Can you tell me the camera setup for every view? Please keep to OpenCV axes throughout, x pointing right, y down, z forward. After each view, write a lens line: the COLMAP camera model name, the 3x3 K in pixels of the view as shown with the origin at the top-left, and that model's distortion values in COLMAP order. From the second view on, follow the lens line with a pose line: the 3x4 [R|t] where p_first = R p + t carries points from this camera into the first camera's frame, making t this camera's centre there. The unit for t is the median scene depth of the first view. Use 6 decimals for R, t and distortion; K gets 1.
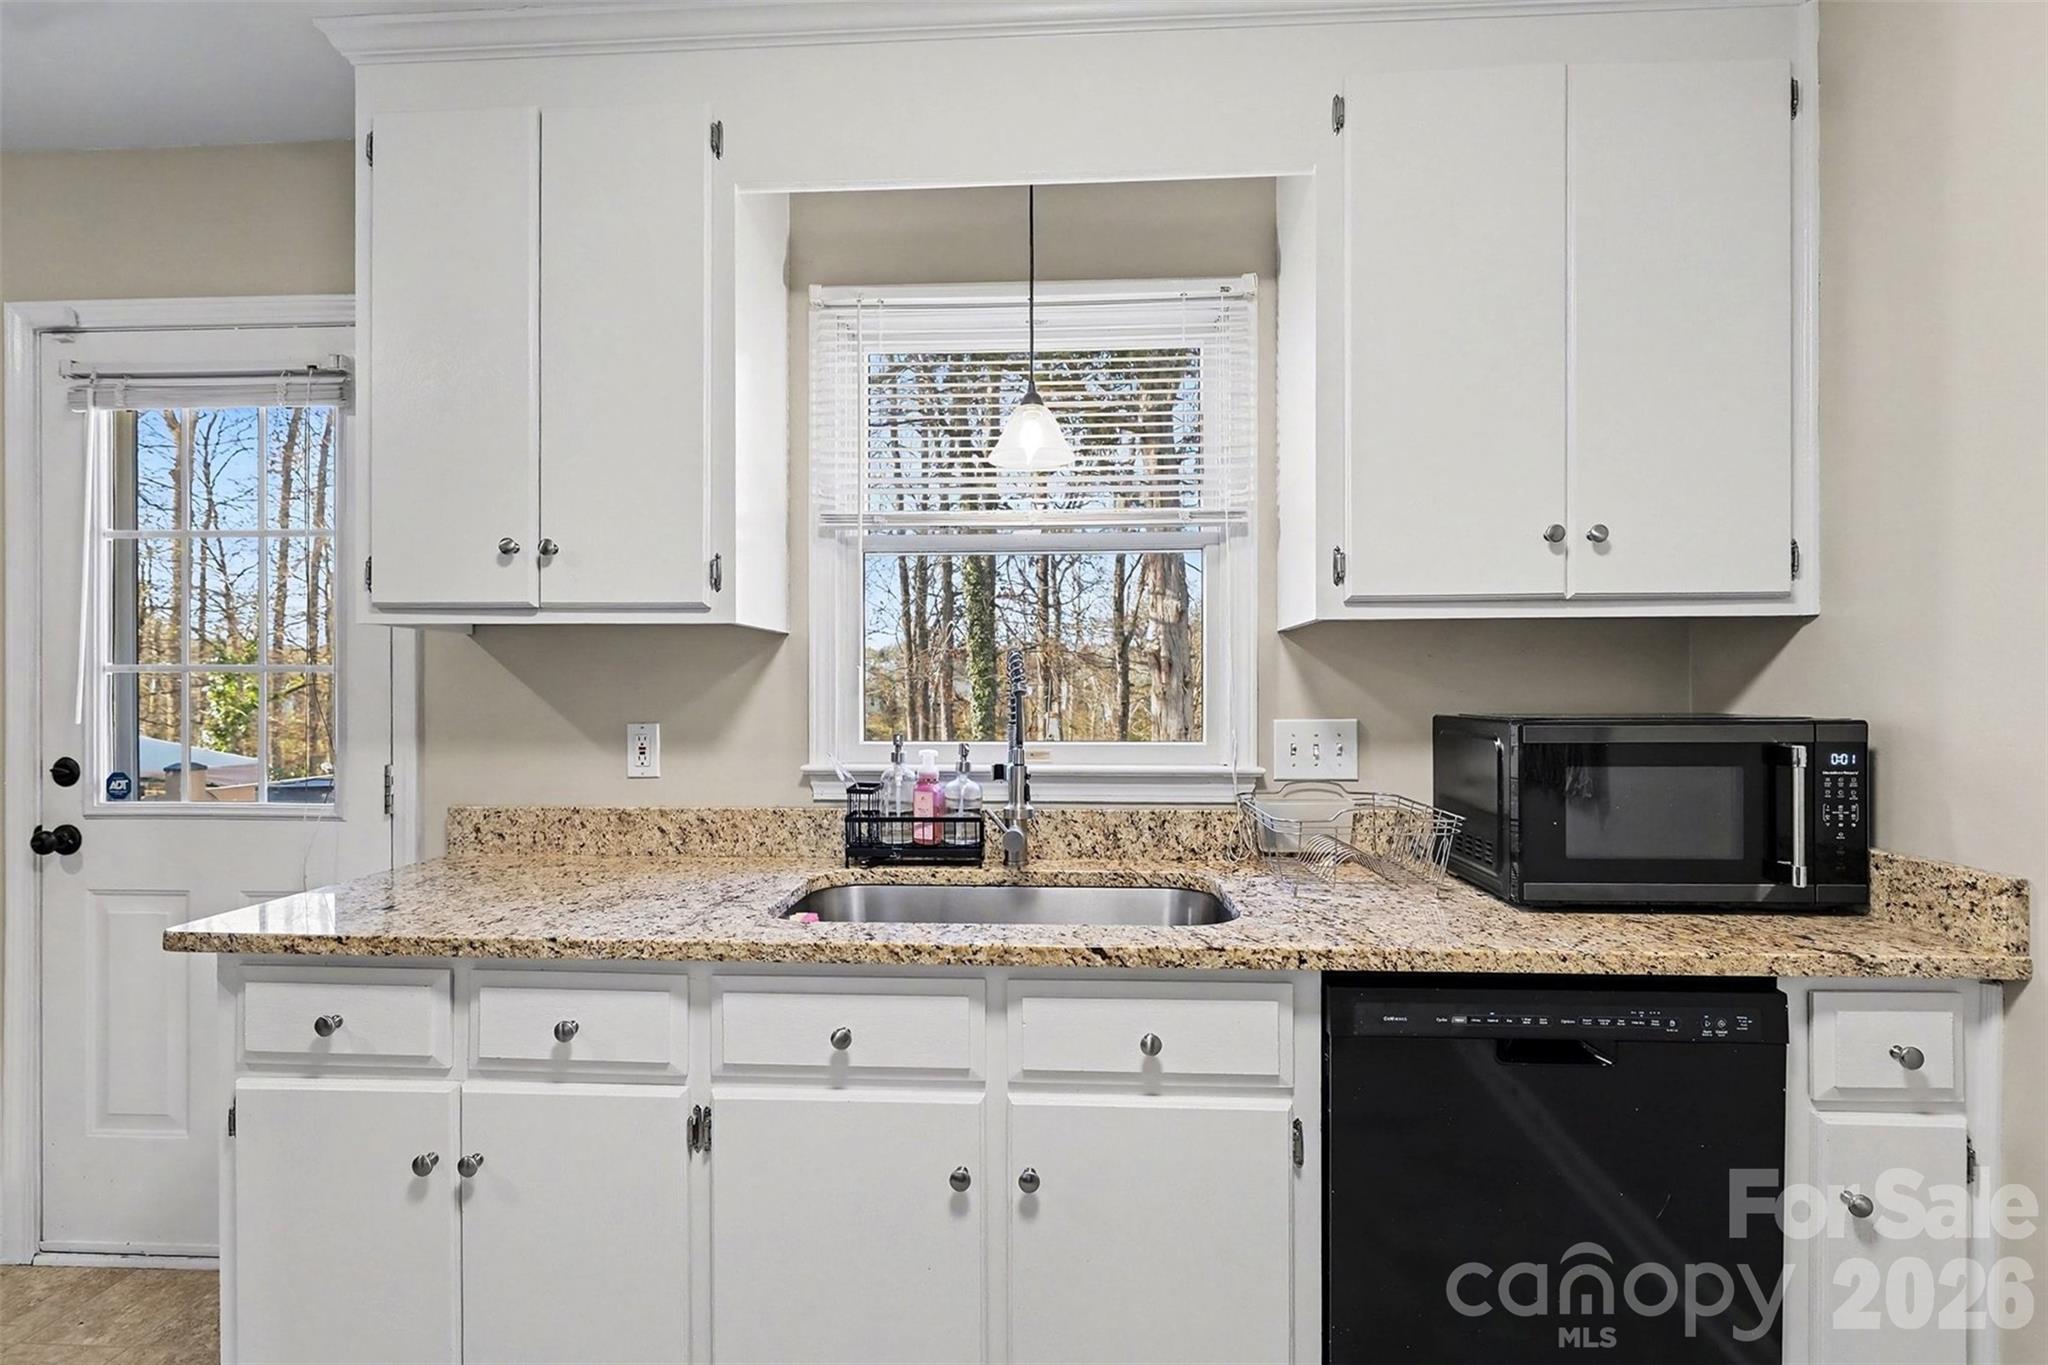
lens RADIAL K [[923.4, 0, 1028.5], [0, 923.4, 696.5], [0, 0, 1]] dist [-0.001768, 0.001013]
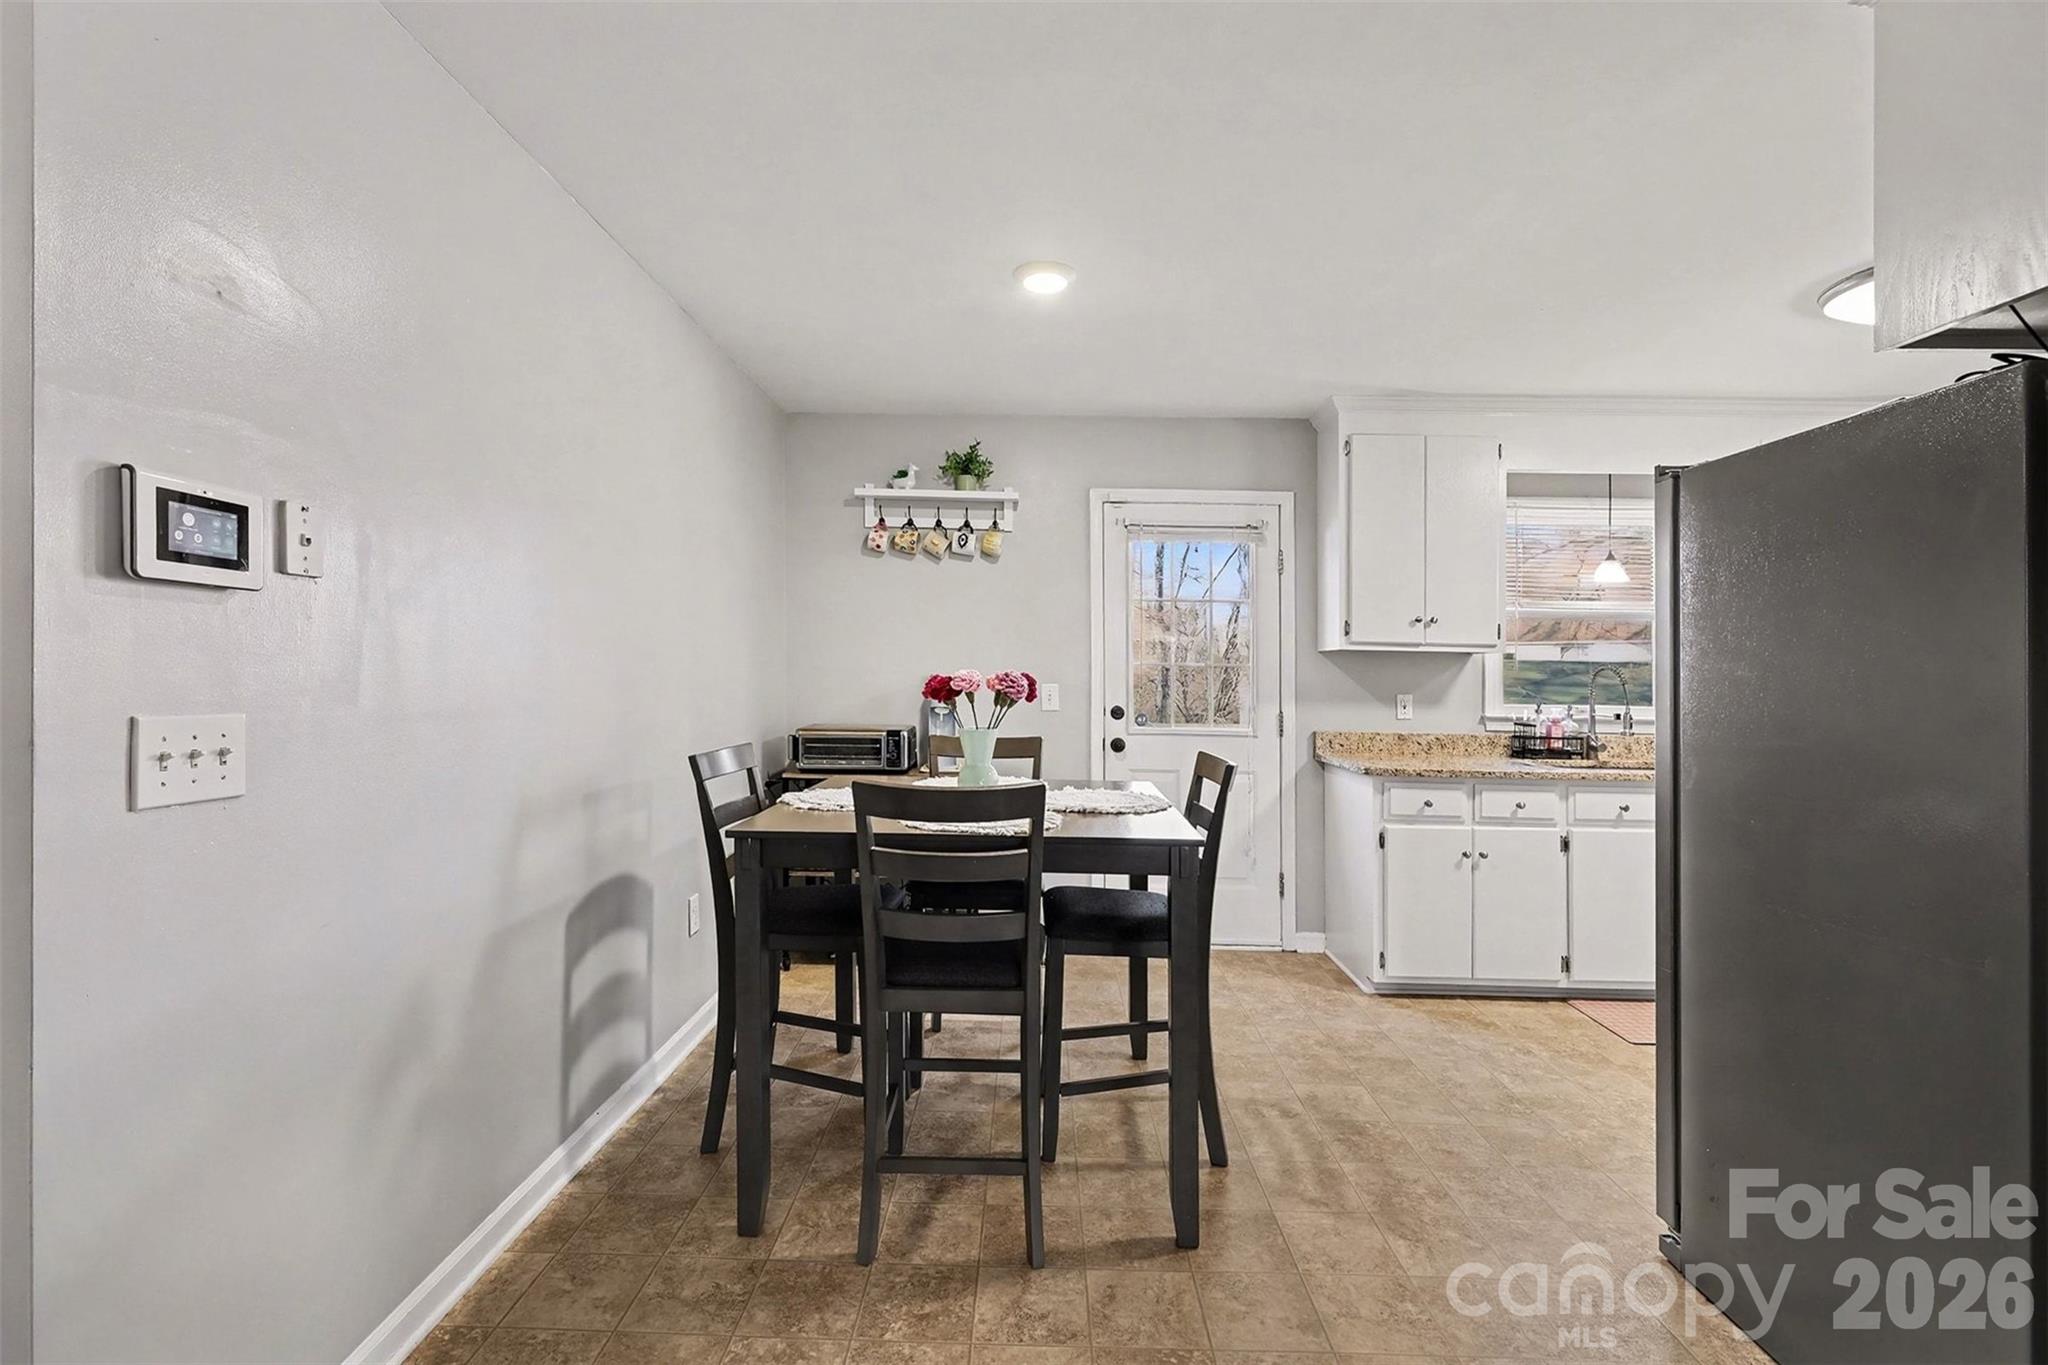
lens RADIAL K [[923.4, 0, 1011.6], [0, 923.4, 667.3], [0, 0, 1]] dist [-0.001768, 0.001013]
pose [[0.999218, 0.017975, 0.035229, -1.481884], [-0.017683, 0.999807, -0.008596, 0.000346], [-0.035377, 0.007966, 0.999342, -1.185703]]
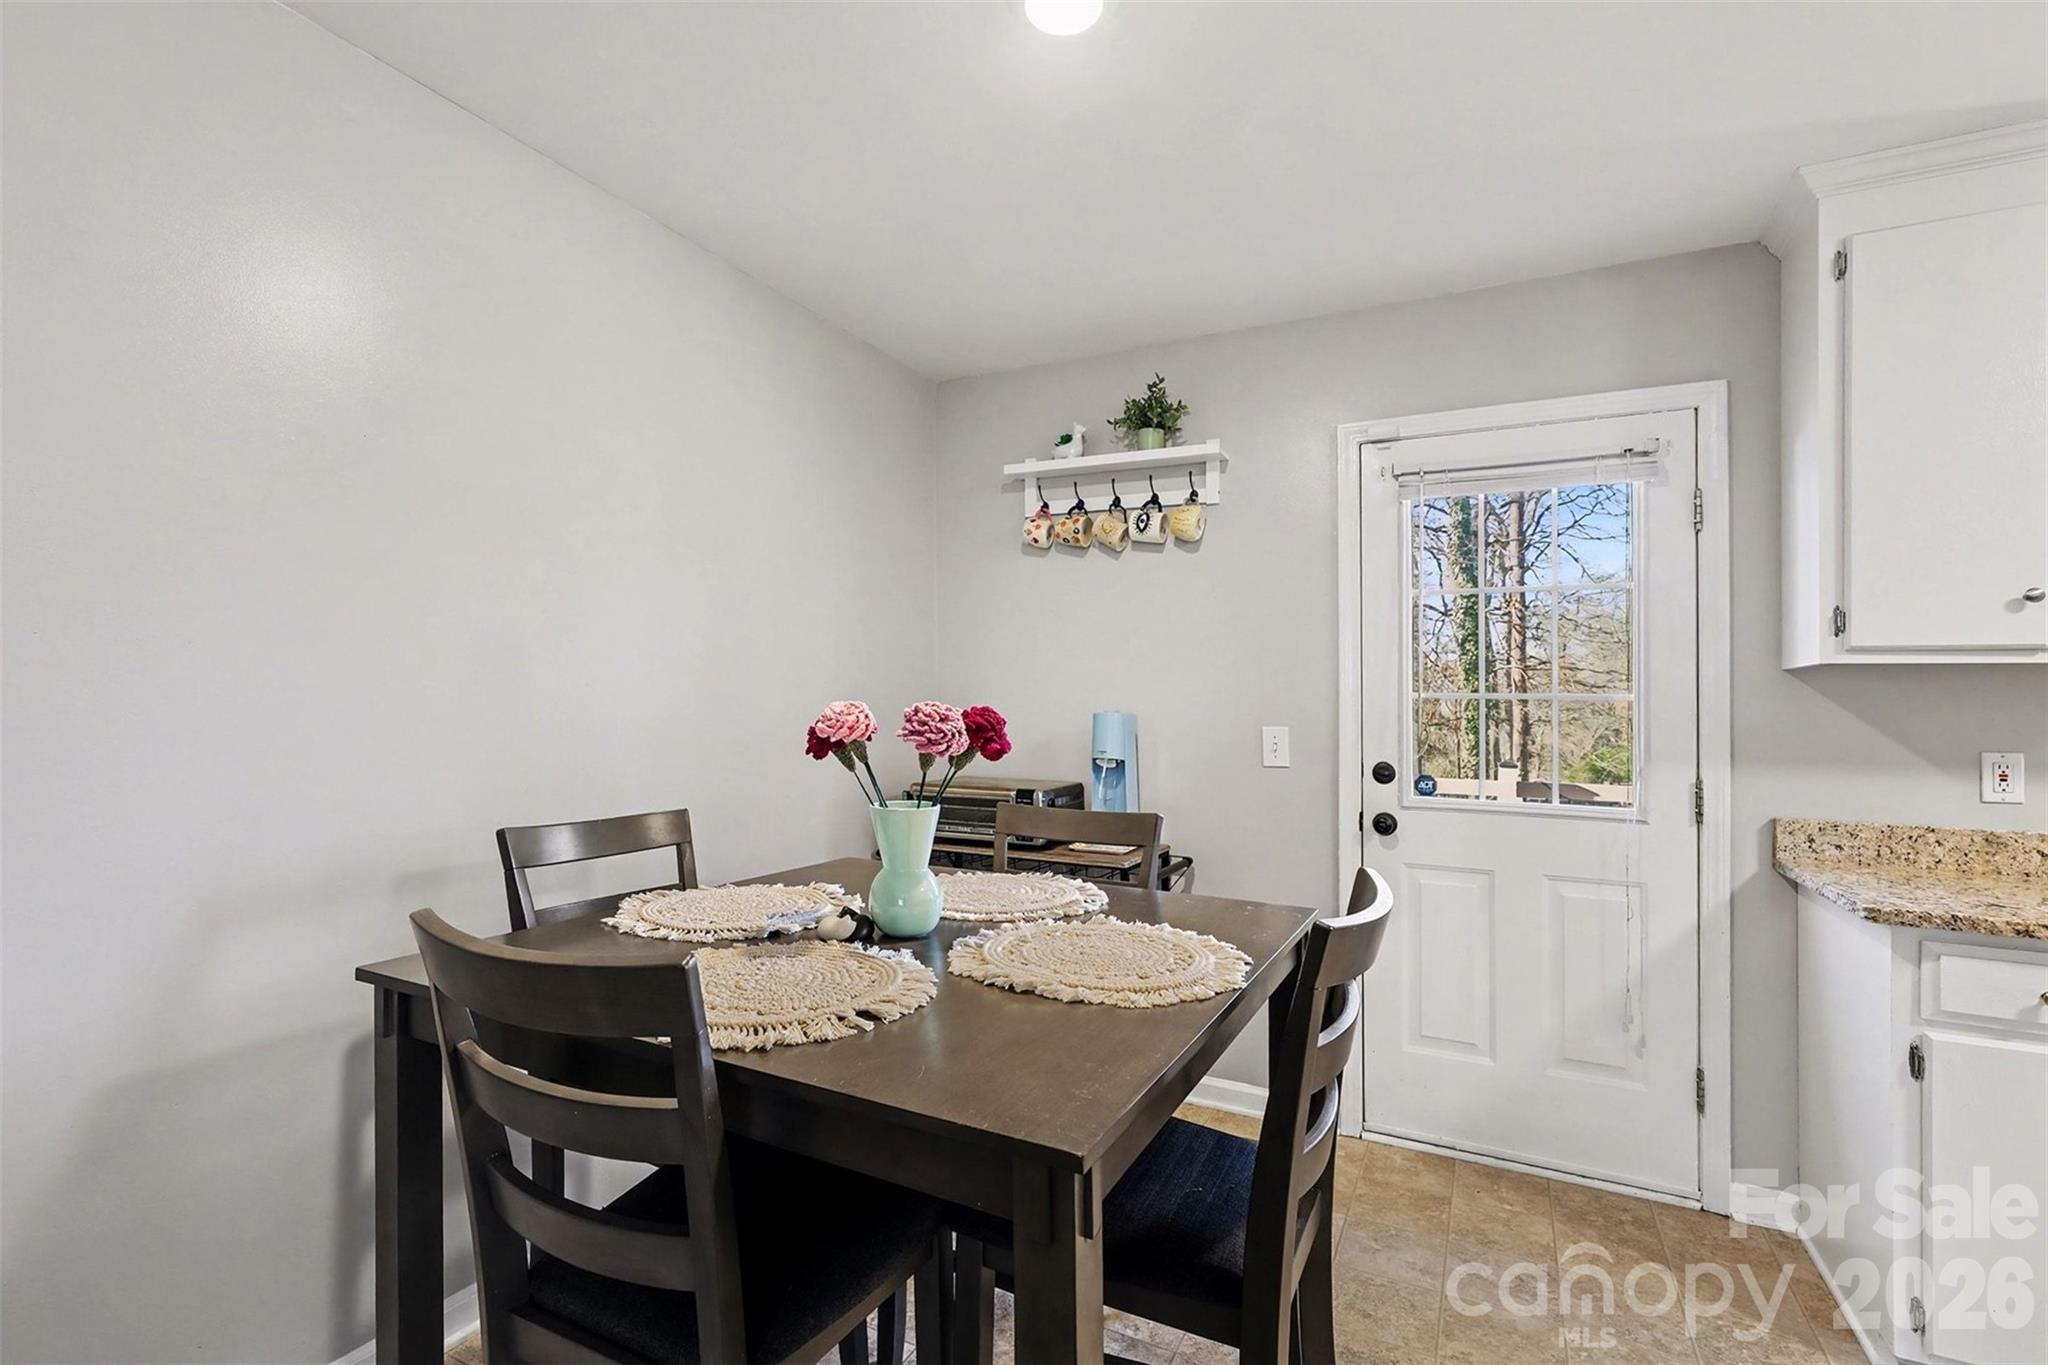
lens RADIAL K [[923.4, 0, 1013.1], [0, 923.4, 711.5], [0, 0, 1]] dist [-0.001768, 0.001013]
pose [[0.912809, 0.016751, -0.408044, -1.079247], [-0.017150, 0.999849, 0.002679, -0.001745], [0.408027, 0.004553, 0.912959, -0.472214]]
